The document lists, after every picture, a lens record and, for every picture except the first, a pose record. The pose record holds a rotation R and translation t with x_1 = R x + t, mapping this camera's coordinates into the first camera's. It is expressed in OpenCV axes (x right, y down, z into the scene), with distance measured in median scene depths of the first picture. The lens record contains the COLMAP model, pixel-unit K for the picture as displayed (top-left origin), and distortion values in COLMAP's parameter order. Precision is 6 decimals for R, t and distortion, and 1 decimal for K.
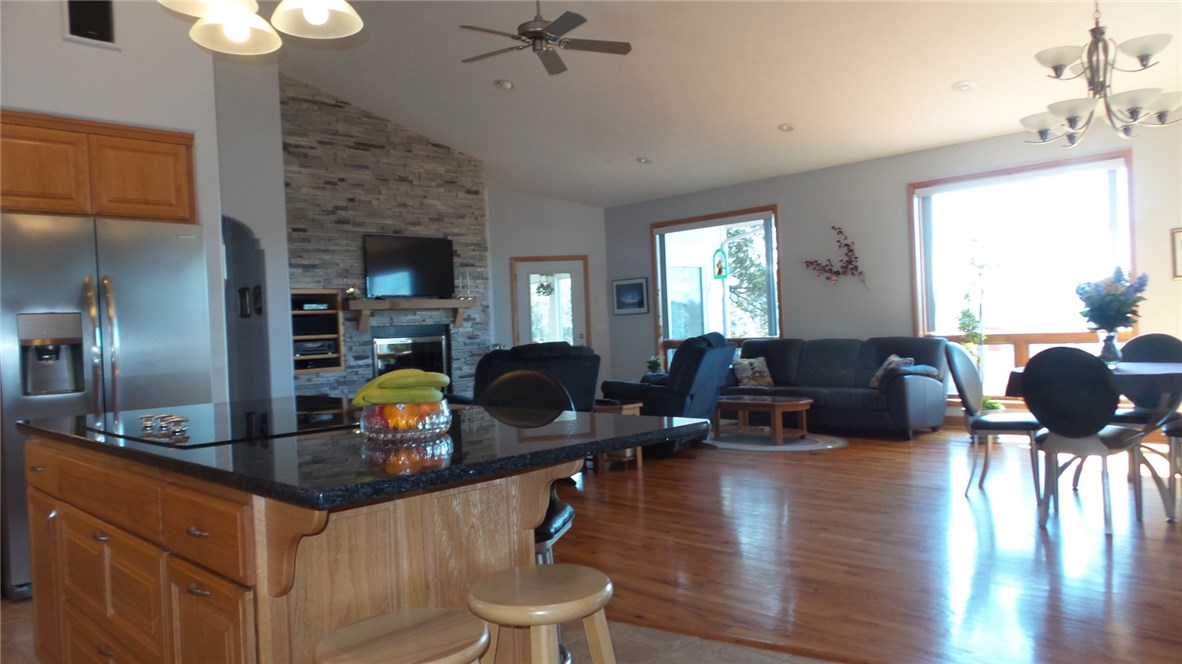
lens RADIAL K [[801.4, 0, 599.4], [0, 801.4, 340.4], [0, 0, 1]] dist [-0.001022, 0.004430]
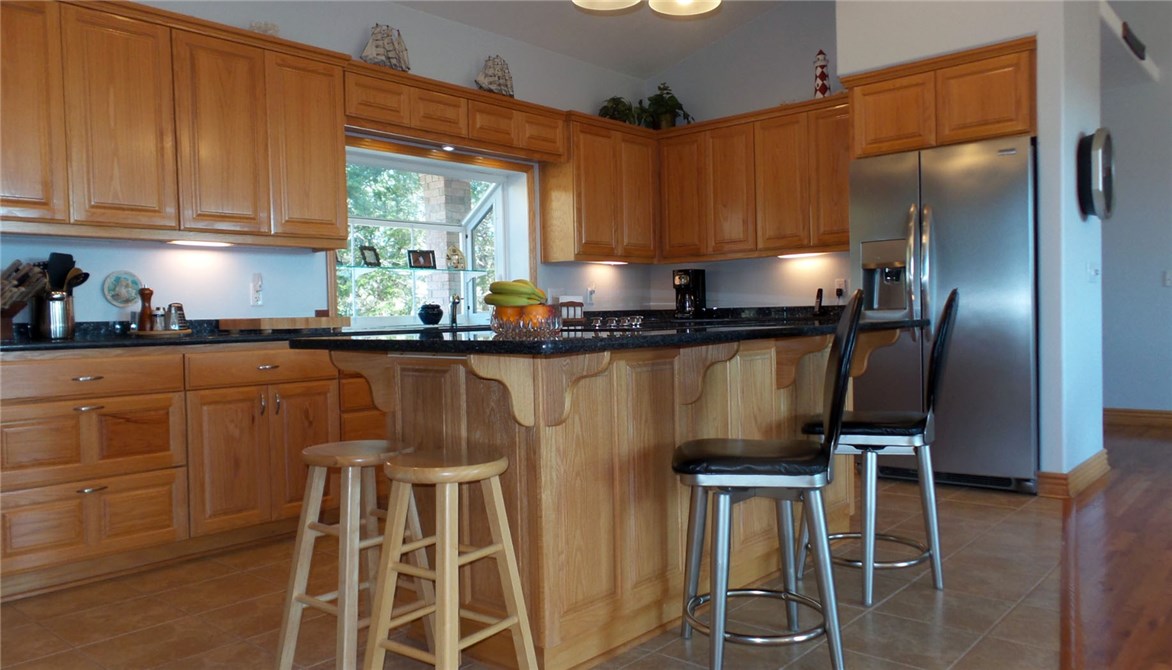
lens RADIAL K [[839.4, 0, 573.1], [0, 839.4, 333.7], [0, 0, 1]] dist [-0.007113, 0.002883]
pose [[0.039823, 0.067962, -0.996893, 0.497461], [0.007326, 0.997638, 0.068306, 0.013893], [0.999180, -0.010024, 0.039231, 0.479759]]
